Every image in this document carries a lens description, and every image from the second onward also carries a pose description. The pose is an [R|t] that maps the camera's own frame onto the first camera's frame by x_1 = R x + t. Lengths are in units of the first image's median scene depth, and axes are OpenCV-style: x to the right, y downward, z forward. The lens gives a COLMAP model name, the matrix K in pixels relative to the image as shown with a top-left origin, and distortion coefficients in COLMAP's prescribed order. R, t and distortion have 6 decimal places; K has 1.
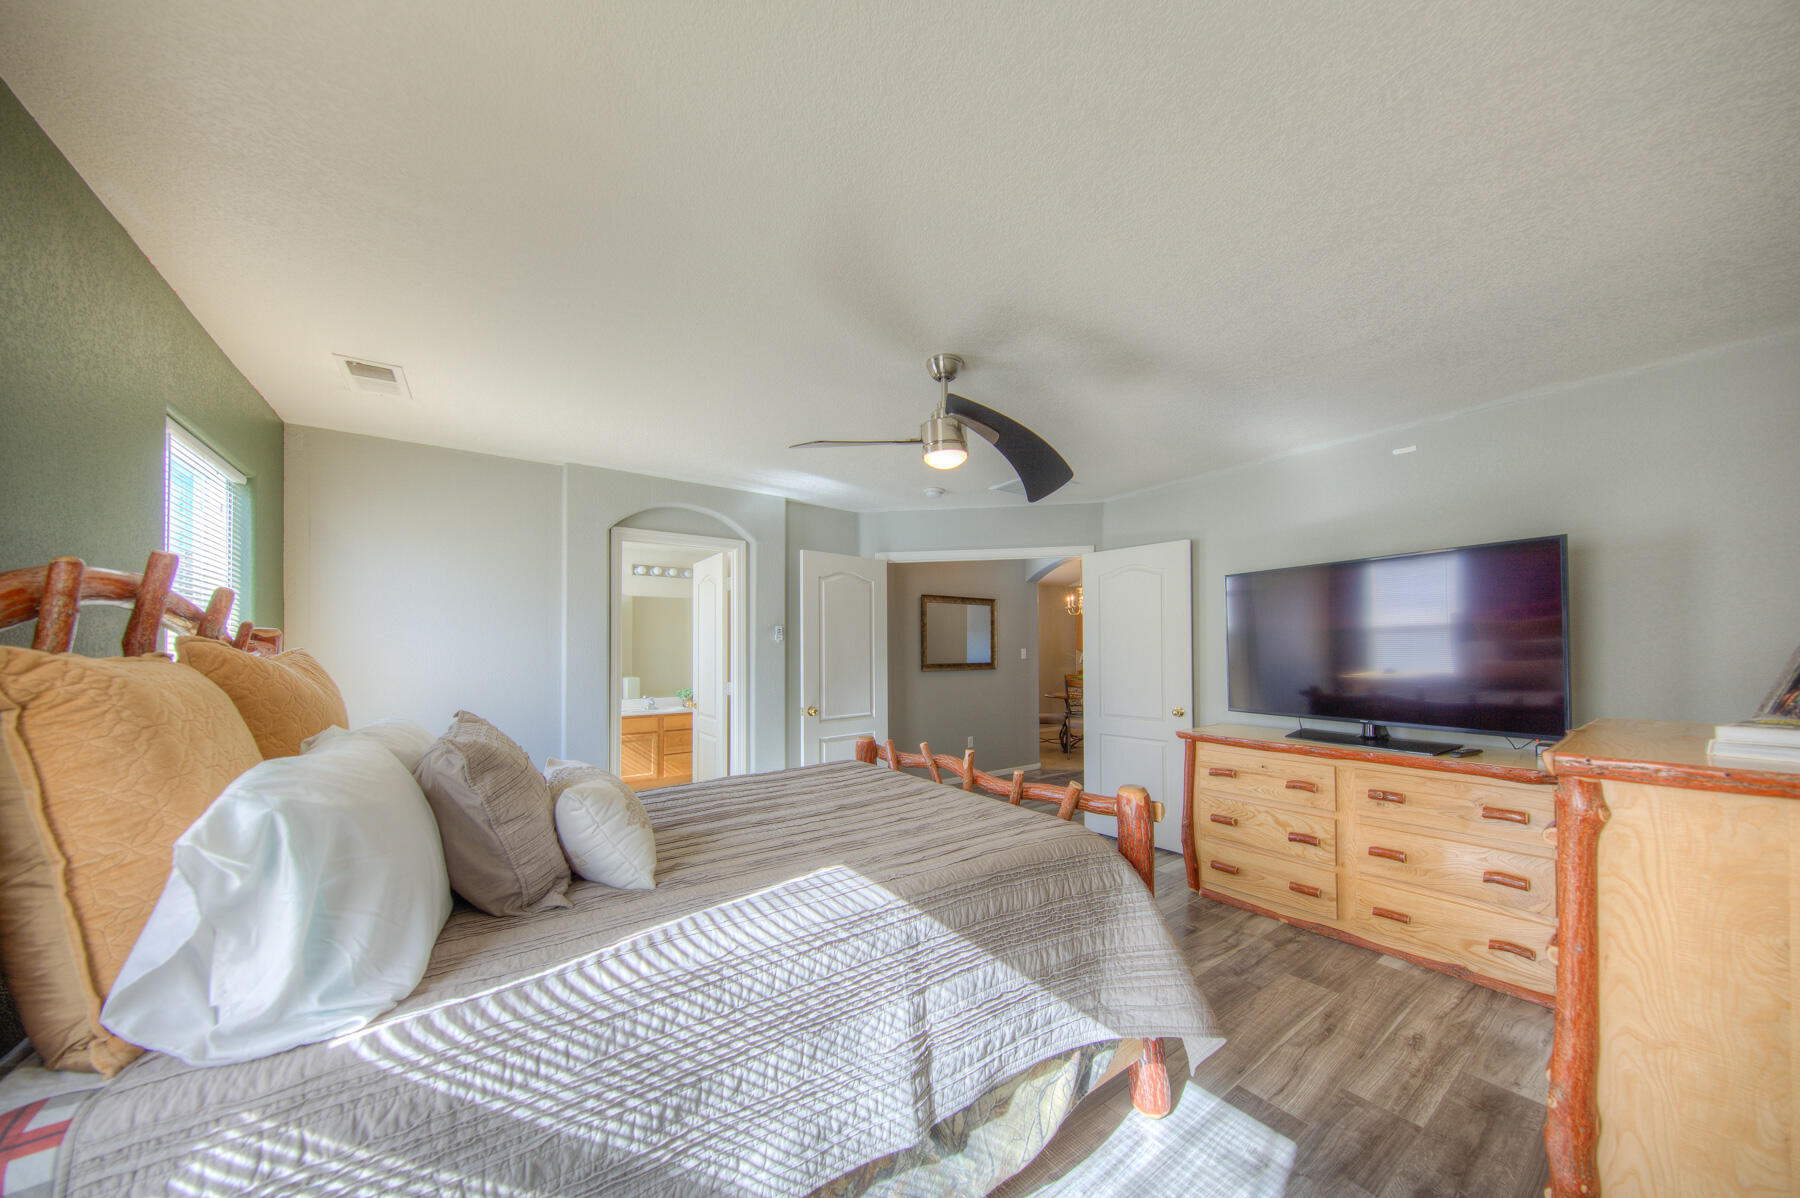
lens RADIAL K [[576.4, 0, 897.0], [0, 576.4, 647.7], [0, 0, 1]] dist [0.000152, -0.000012]
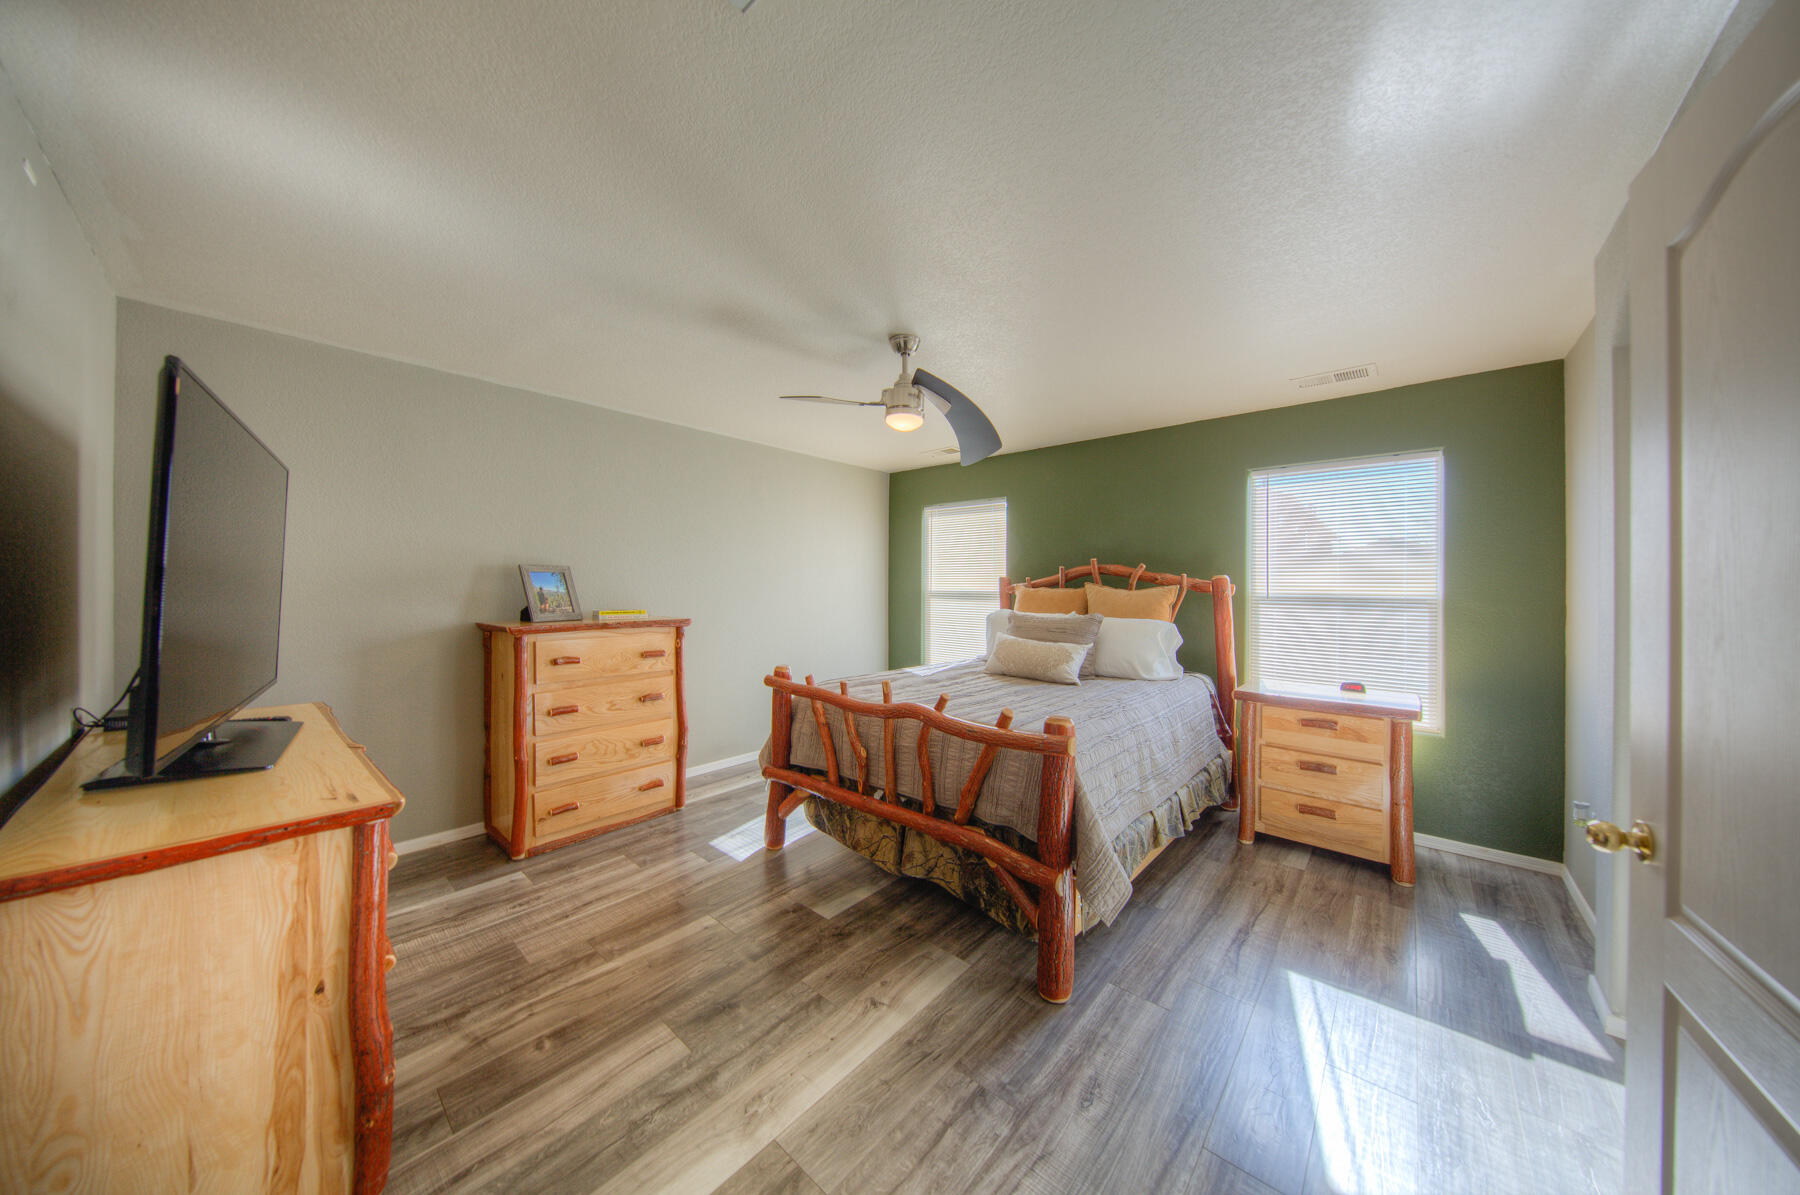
lens RADIAL K [[572.7, 0, 895.9], [0, 572.7, 581.2], [0, 0, 1]] dist [0.000254, -0.000059]
pose [[-0.973602, -0.002992, -0.228234, 0.299079], [0.002897, 0.999672, -0.025462, 0.017674], [0.228235, -0.025451, -0.973273, 1.742636]]
